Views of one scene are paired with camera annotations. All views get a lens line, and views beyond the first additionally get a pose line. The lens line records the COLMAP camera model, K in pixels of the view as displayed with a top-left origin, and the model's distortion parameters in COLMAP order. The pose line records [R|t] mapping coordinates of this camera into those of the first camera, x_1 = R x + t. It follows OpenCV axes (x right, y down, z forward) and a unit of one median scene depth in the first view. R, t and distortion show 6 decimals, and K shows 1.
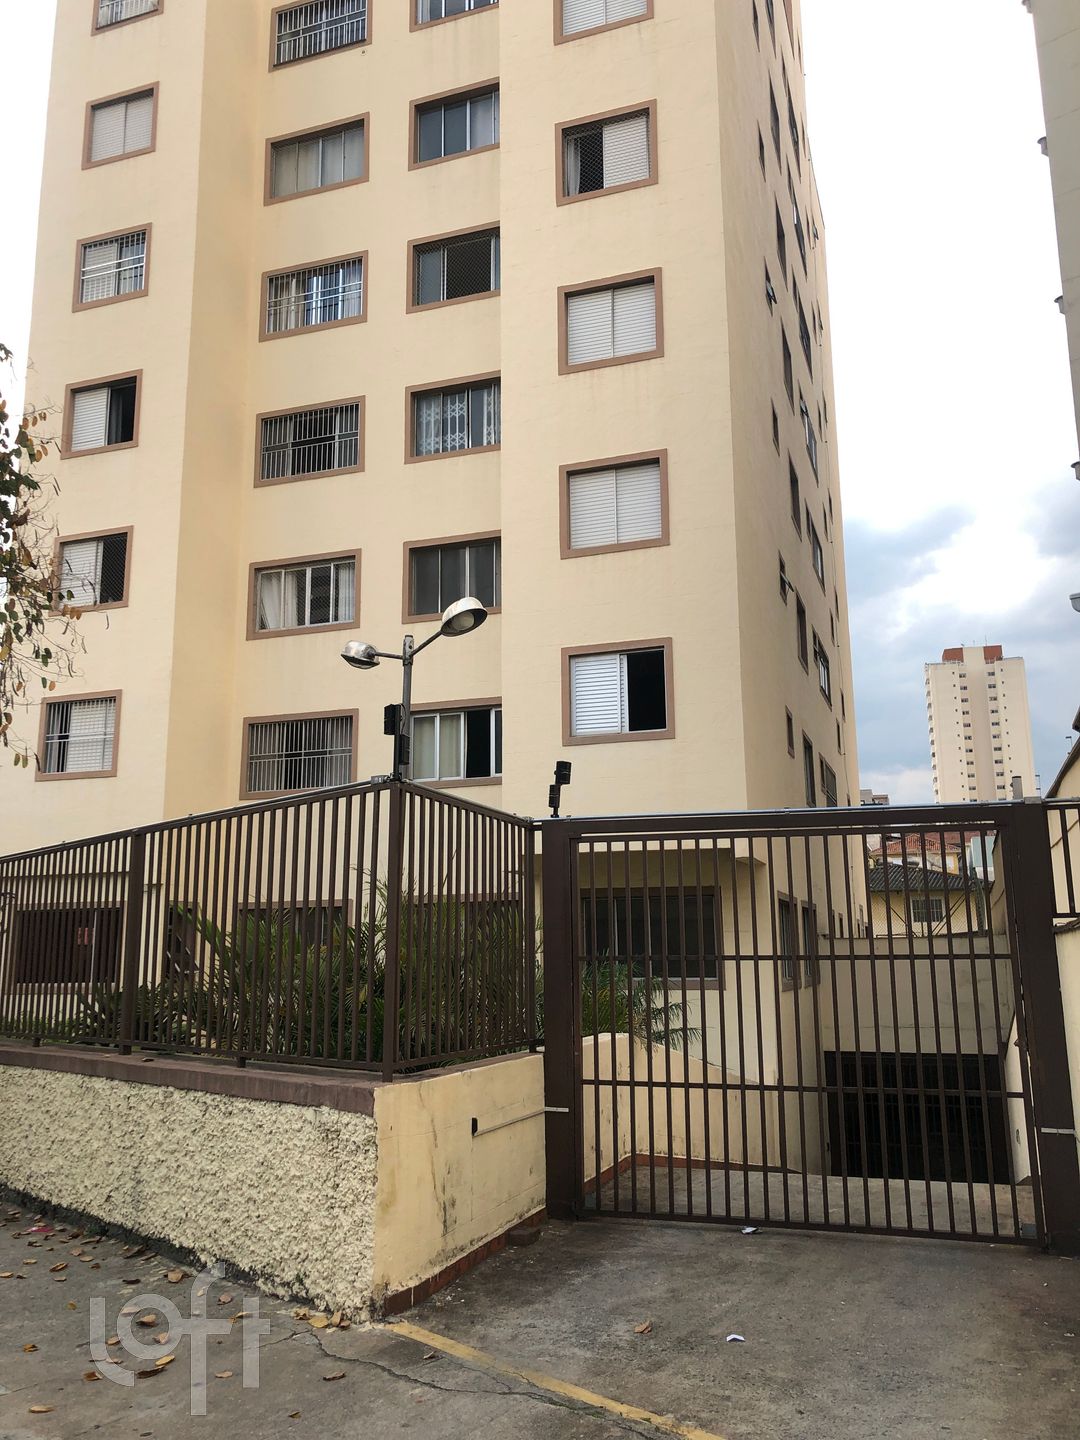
lens RADIAL K [[1196.2, 0, 530.9], [0, 1196.2, 721.4], [0, 0, 1]] dist [0.031904, -0.018828]
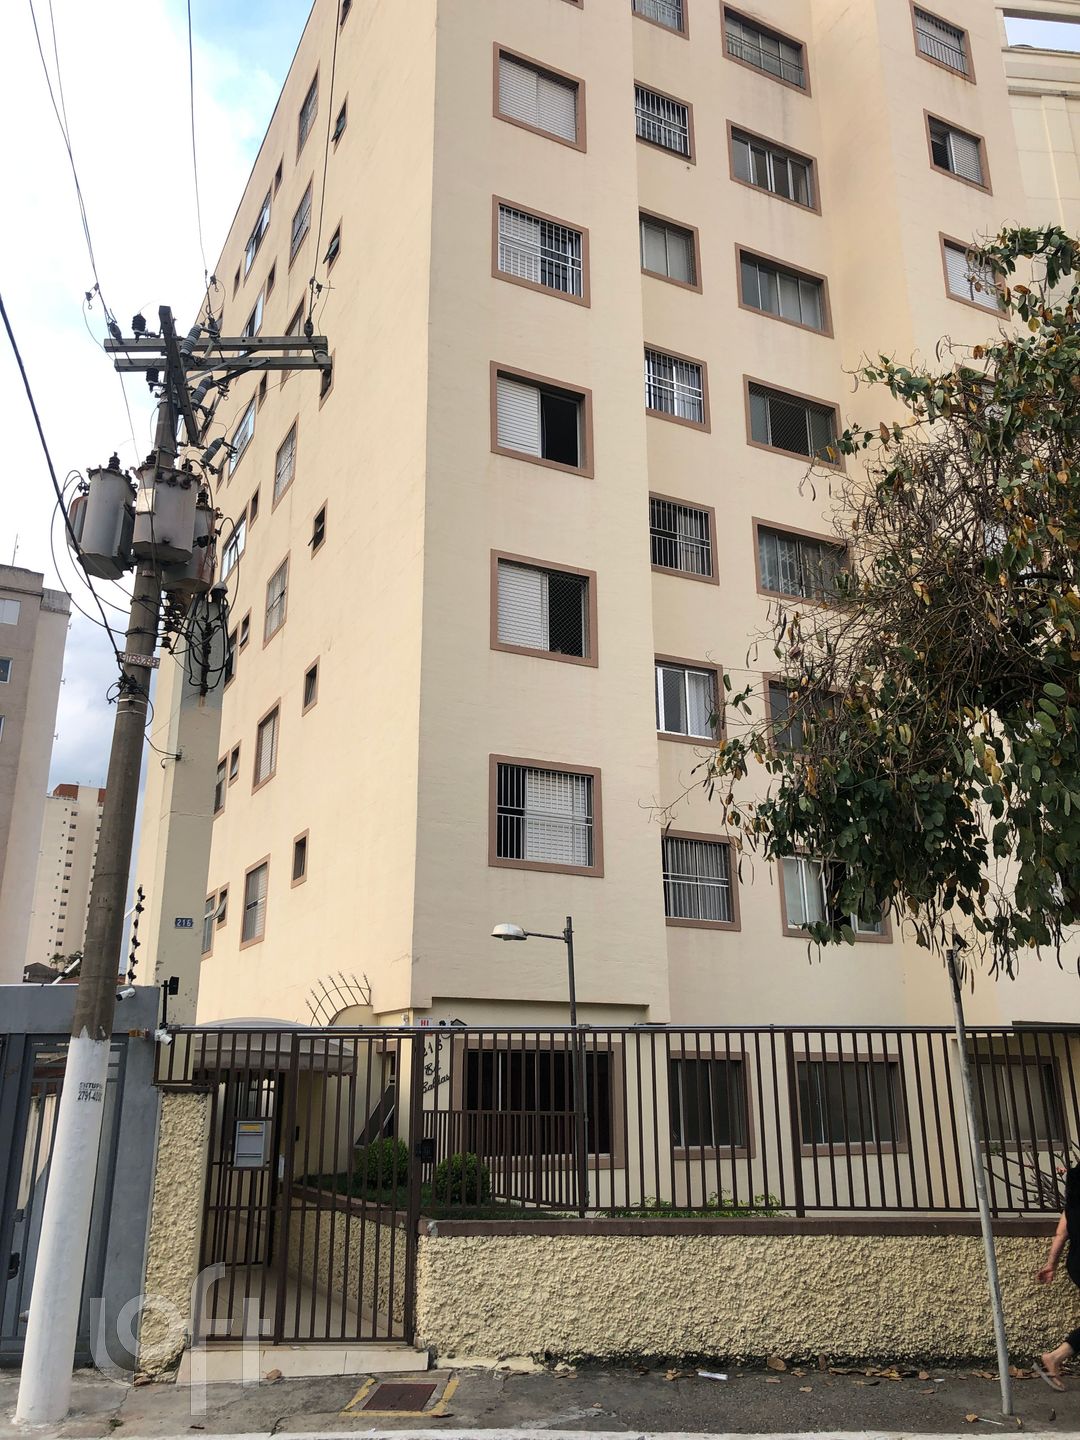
lens RADIAL K [[1196.2, 0, 530.9], [0, 1196.2, 721.4], [0, 0, 1]] dist [0.031904, -0.018828]
pose [[0.691234, 0.230164, 0.684996, -0.868601], [-0.148508, 0.972933, -0.177052, 0.085119], [-0.707206, 0.020657, 0.706706, 0.442312]]
